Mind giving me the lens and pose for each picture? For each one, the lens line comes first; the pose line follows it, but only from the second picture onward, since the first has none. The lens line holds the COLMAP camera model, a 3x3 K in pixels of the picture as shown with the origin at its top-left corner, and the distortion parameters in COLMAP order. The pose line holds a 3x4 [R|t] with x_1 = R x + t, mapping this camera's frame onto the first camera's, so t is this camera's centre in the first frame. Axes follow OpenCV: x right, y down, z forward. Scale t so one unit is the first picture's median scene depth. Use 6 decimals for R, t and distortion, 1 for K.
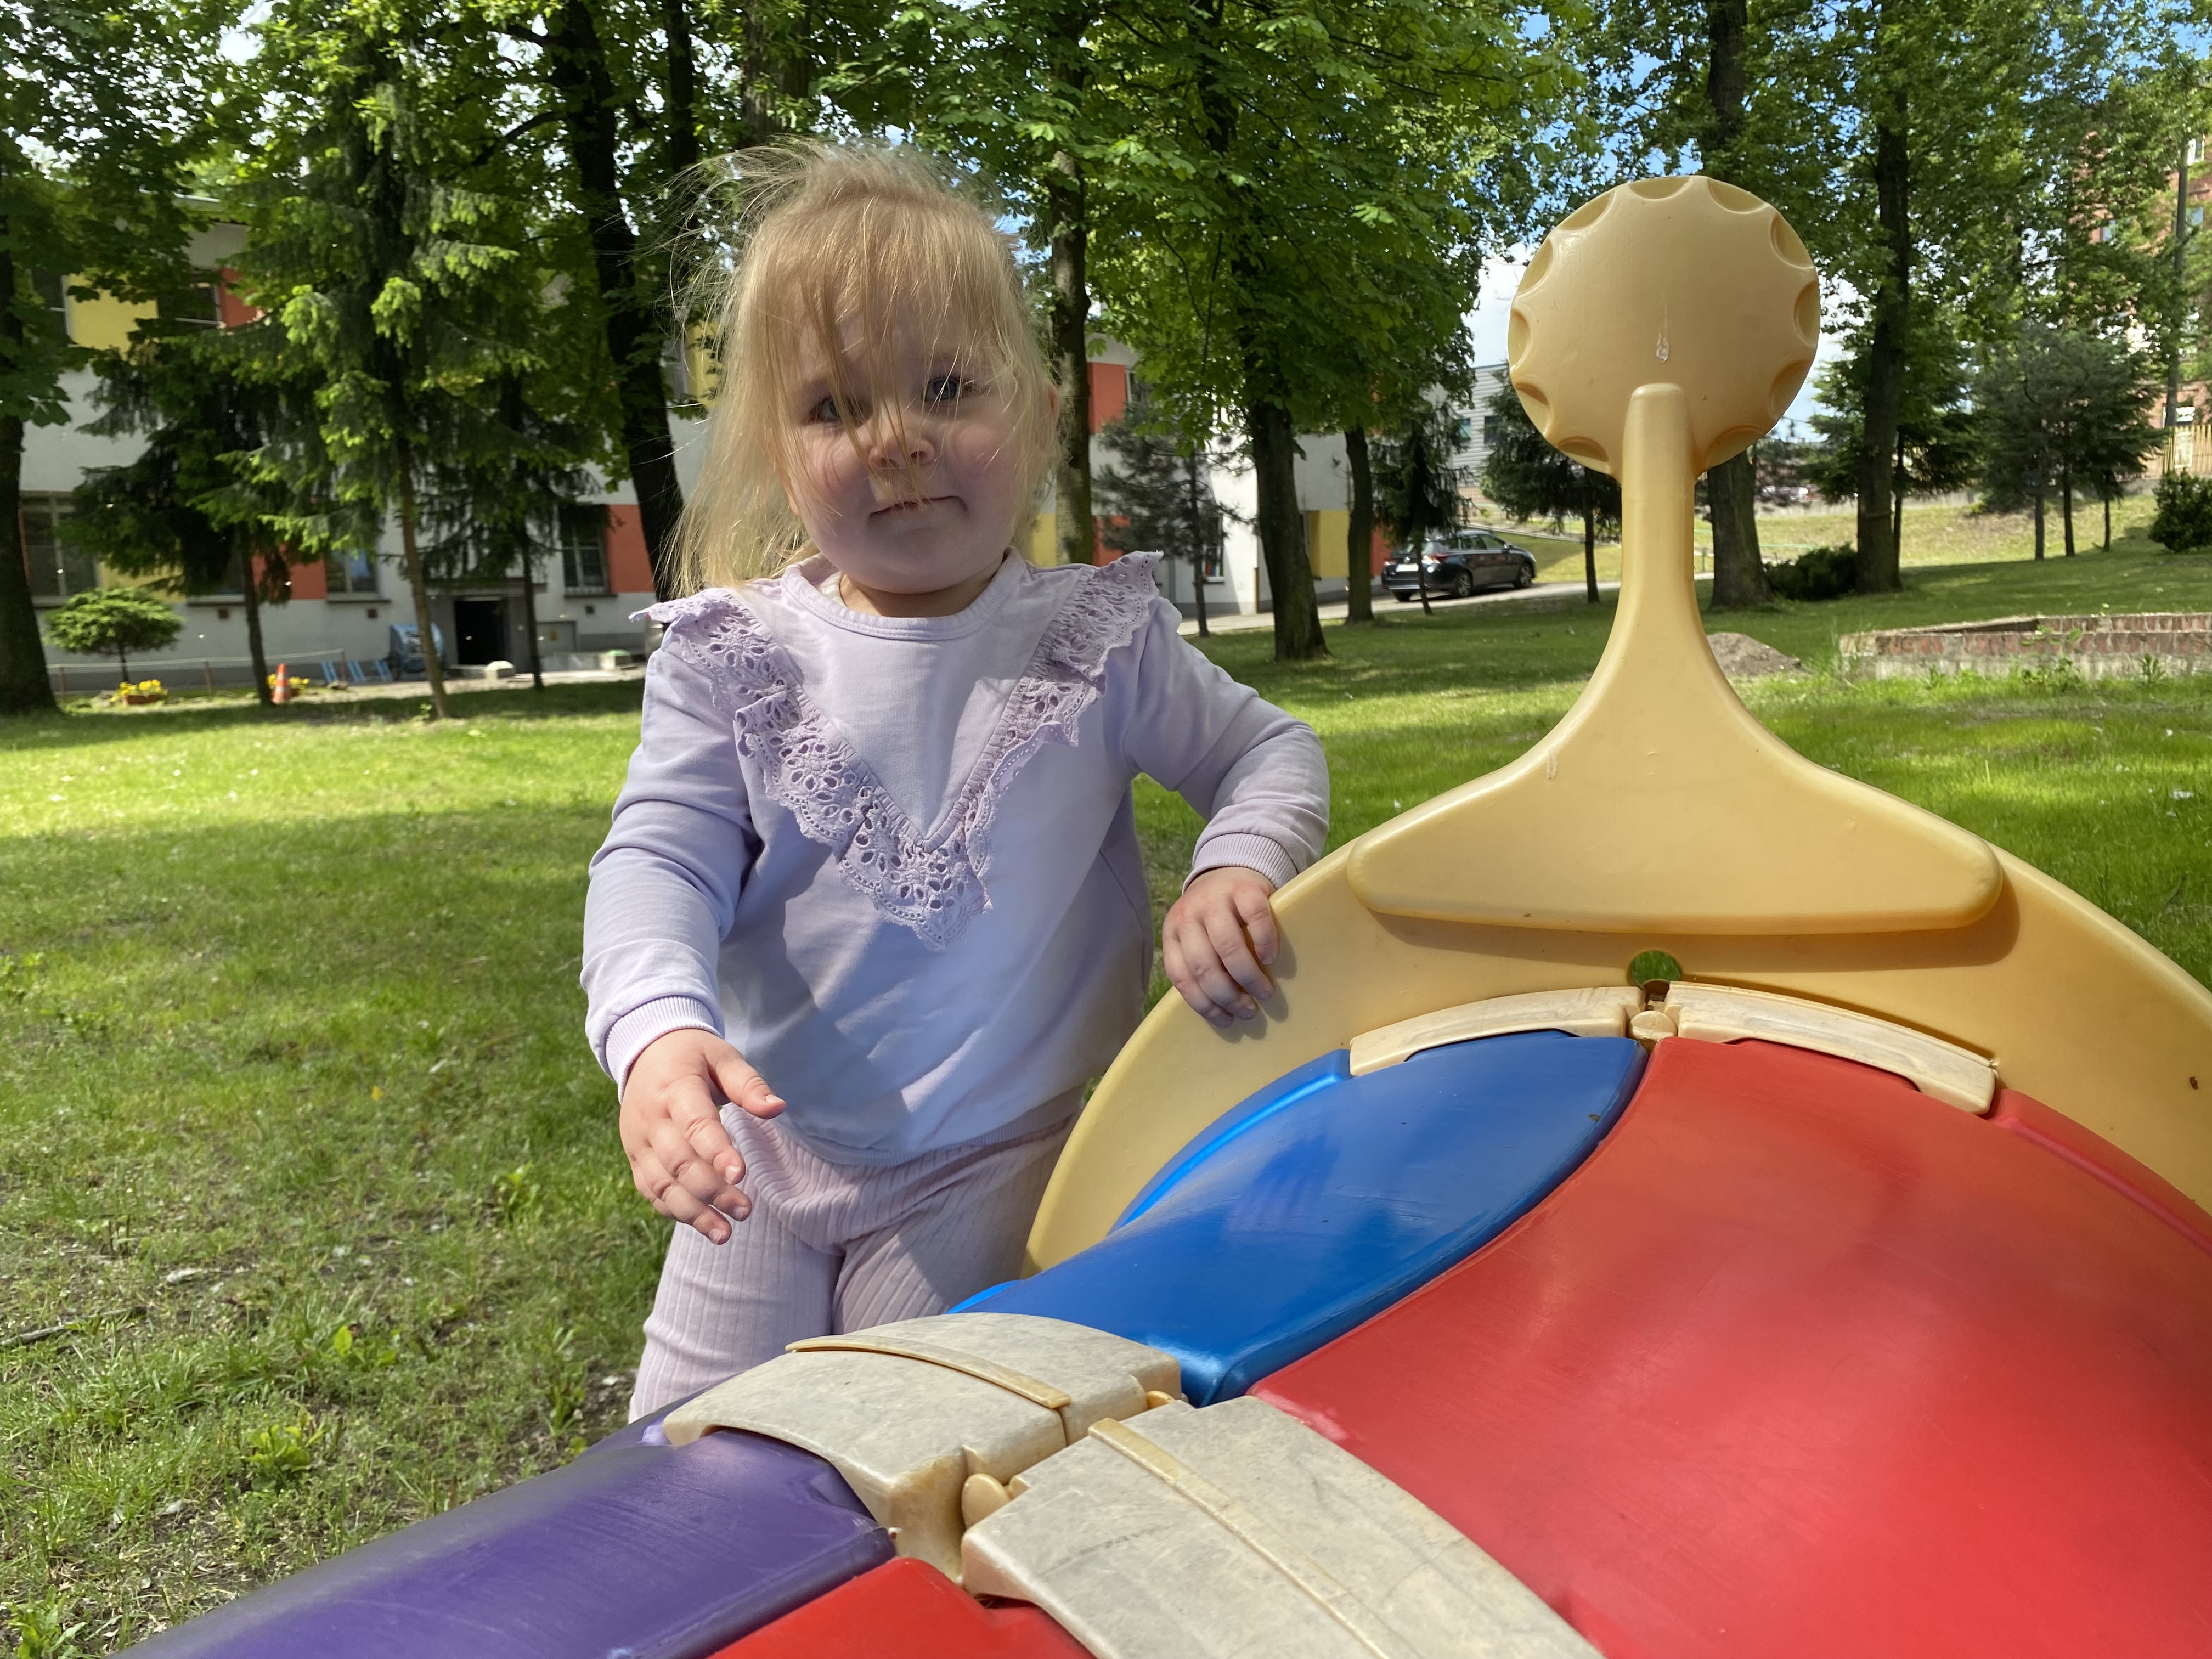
lens RADIAL K [[1746.3, 0, 1106.0], [0, 1746.3, 829.5], [0, 0, 1]] dist [-0.013794, -0.013400]
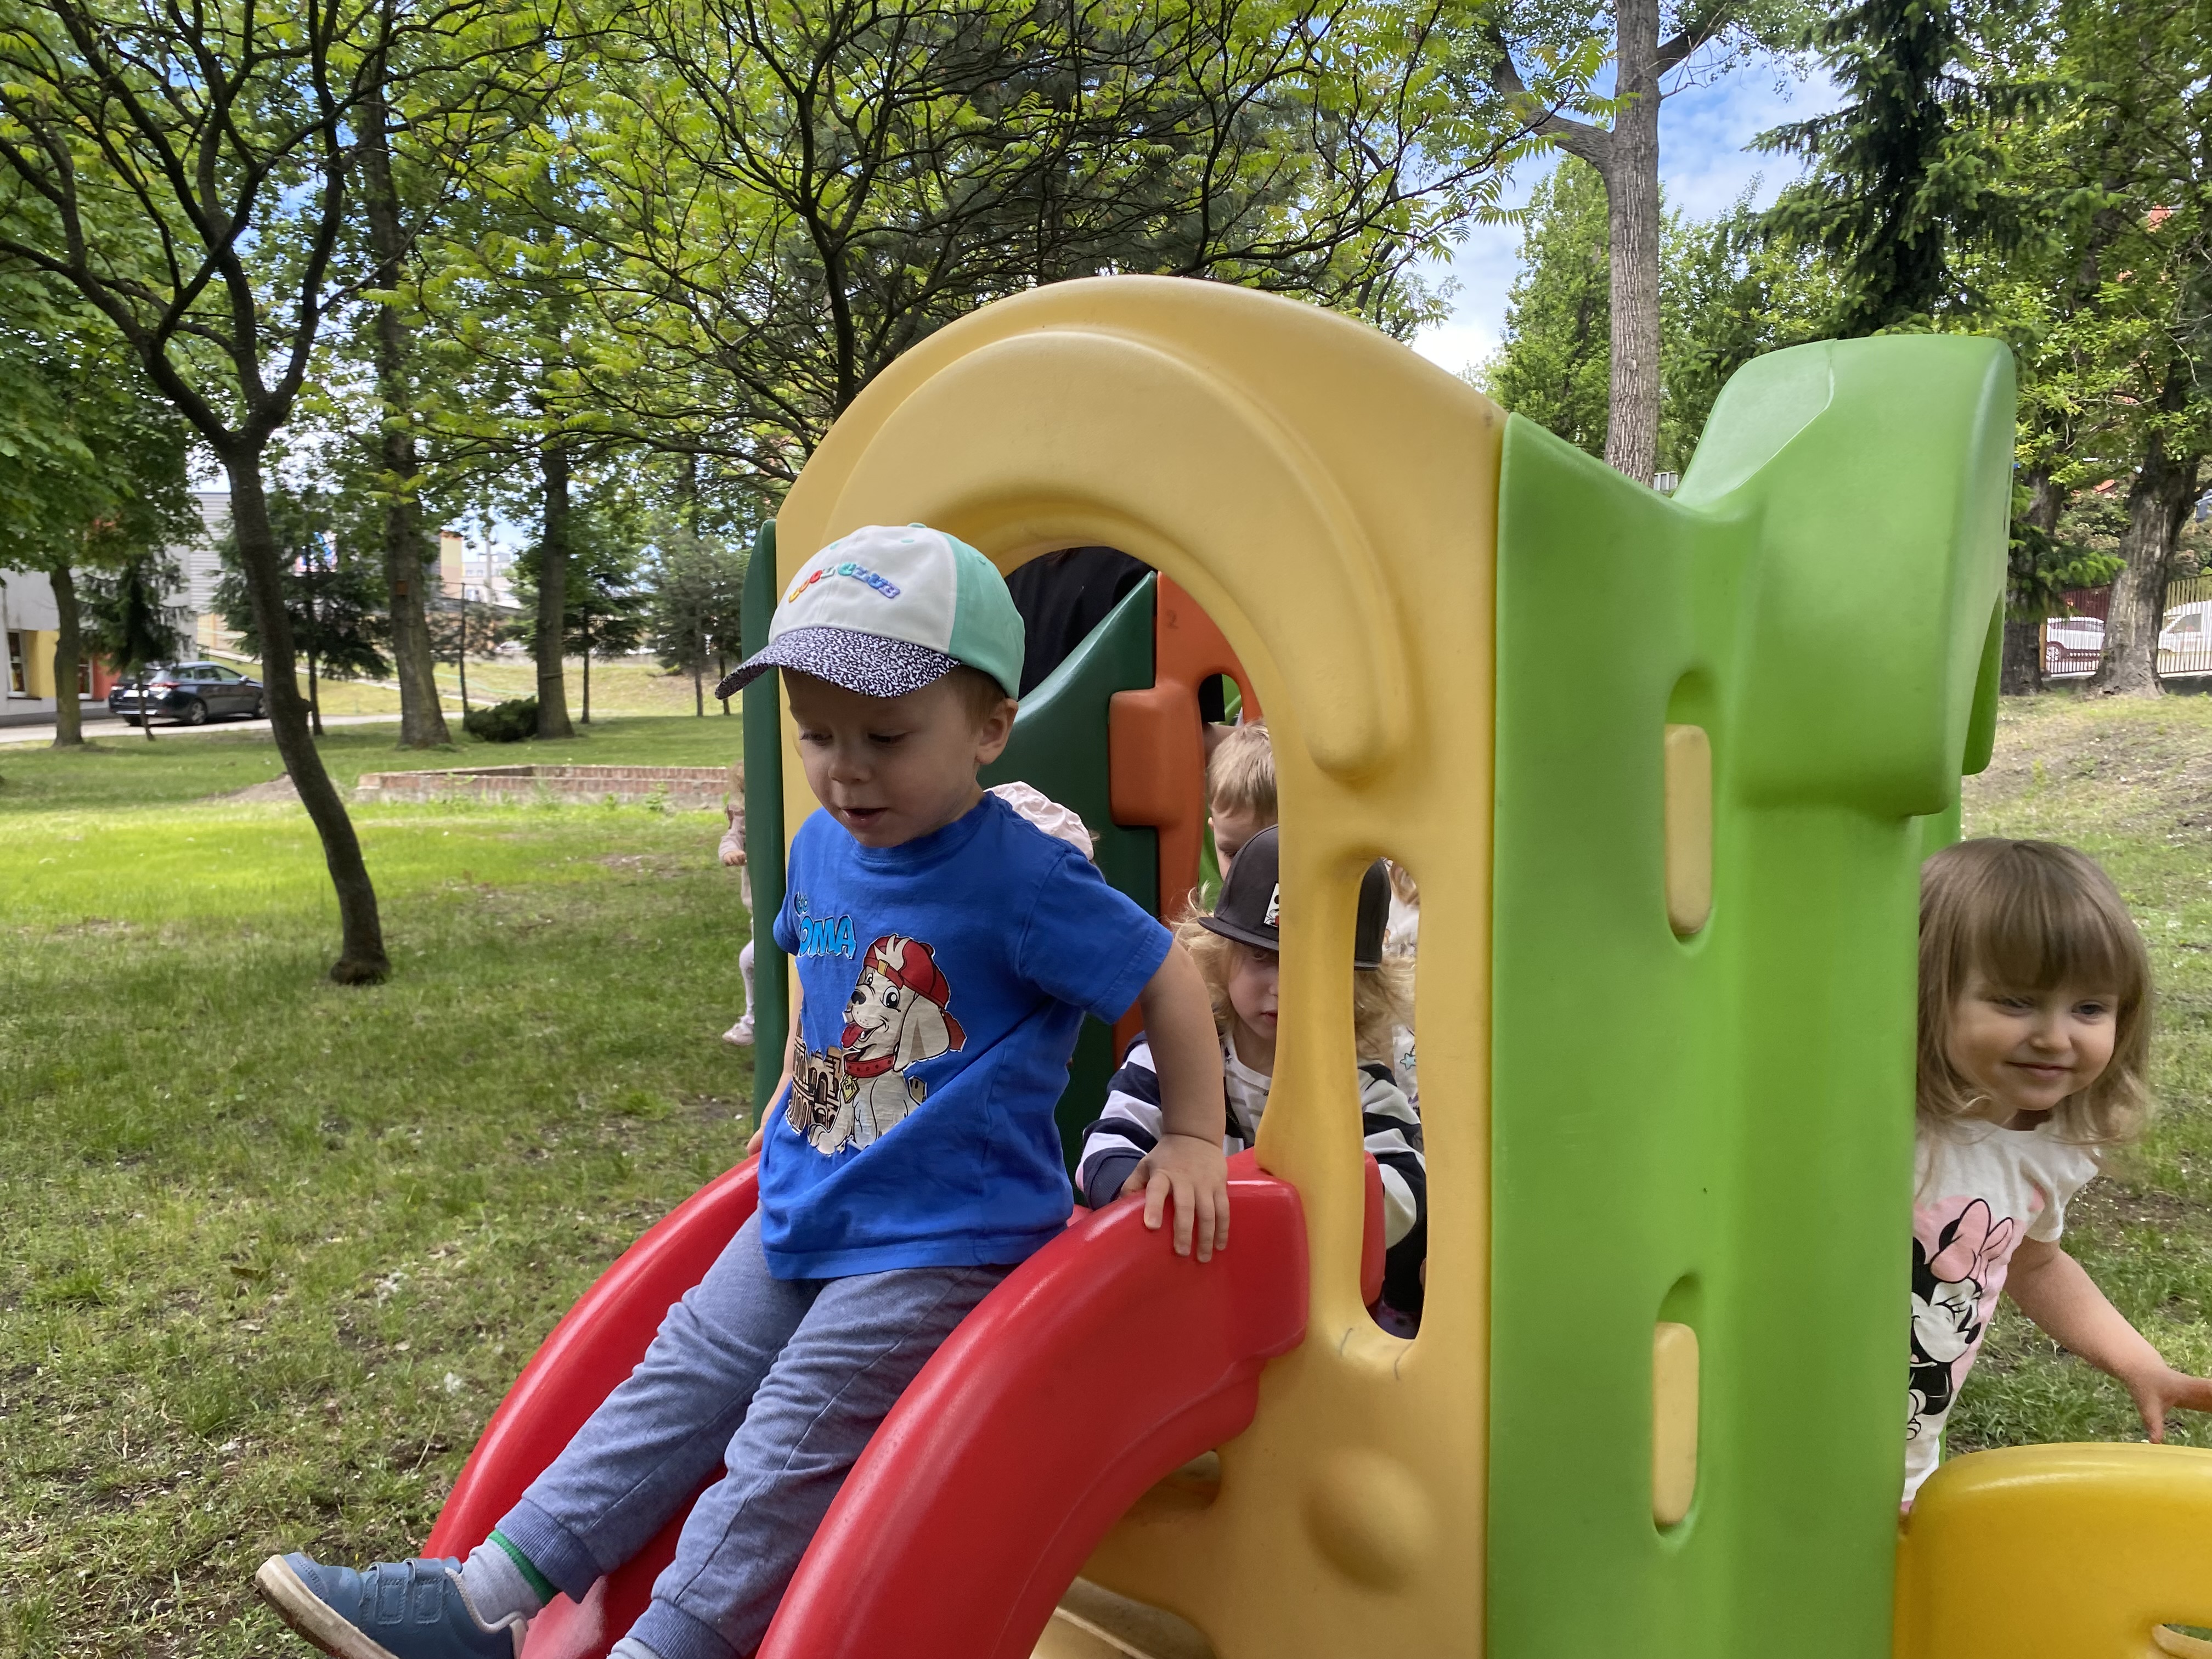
lens RADIAL K [[1746.3, 0, 1106.0], [0, 1746.3, 829.5], [0, 0, 1]] dist [-0.013794, -0.013400]
pose [[0.797233, 0.012965, 0.603532, 0.014529], [0.032228, 0.997430, -0.063997, 0.015926], [-0.602810, 0.070471, 0.794766, -0.177413]]
